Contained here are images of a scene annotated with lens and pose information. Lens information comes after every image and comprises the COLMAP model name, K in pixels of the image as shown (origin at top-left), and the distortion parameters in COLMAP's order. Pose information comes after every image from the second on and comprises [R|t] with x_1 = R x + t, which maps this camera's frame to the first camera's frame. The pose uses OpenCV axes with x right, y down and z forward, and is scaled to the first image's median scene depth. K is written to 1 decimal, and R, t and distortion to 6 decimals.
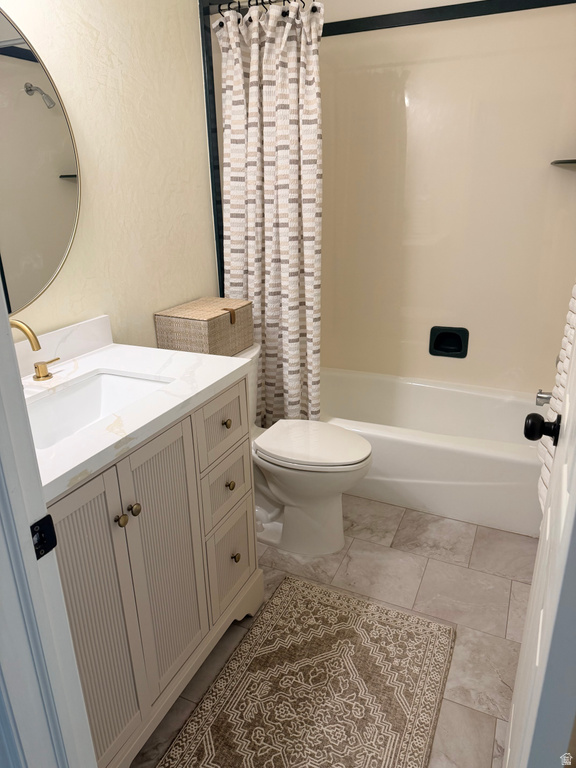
lens RADIAL K [[536.2, 0, 288.0], [0, 536.2, 384.0], [0, 0, 1]] dist [0.108236, -0.132116]
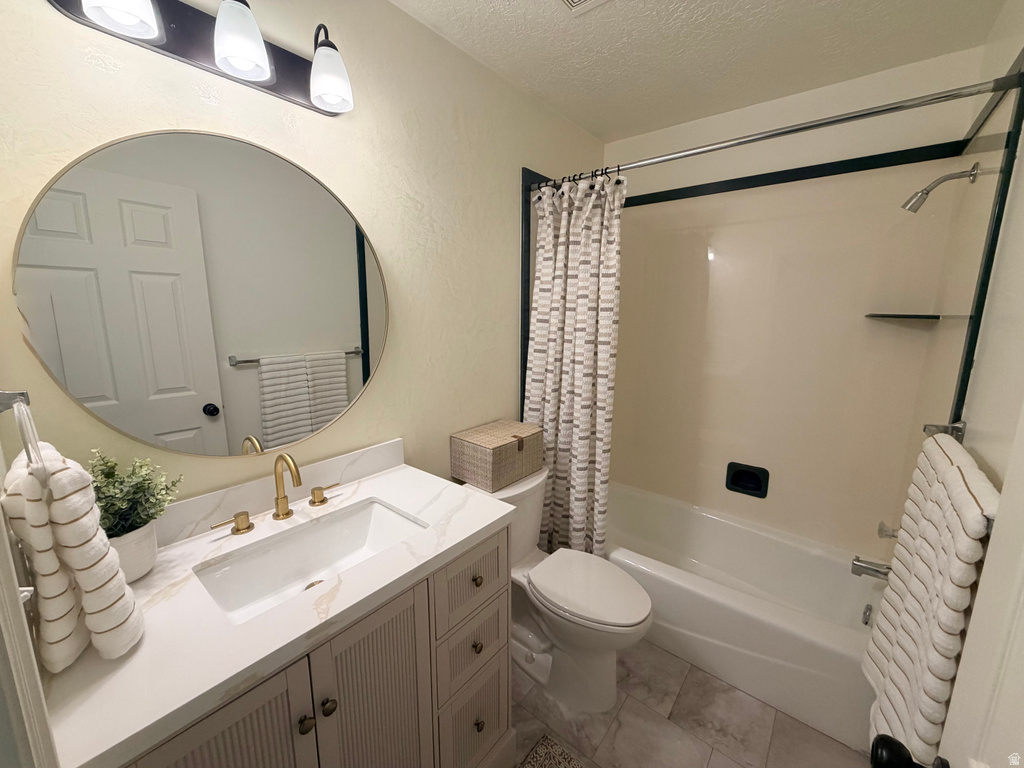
lens RADIAL K [[408.0, 0, 512.0], [0, 408.0, 384.0], [0, 0, 1]] dist [0.000963, -0.000102]
pose [[0.967067, 0.074602, -0.243344, 0.063678], [-0.114697, 0.981234, -0.154996, -0.111788], [0.227214, 0.177803, 0.957476, 0.202355]]
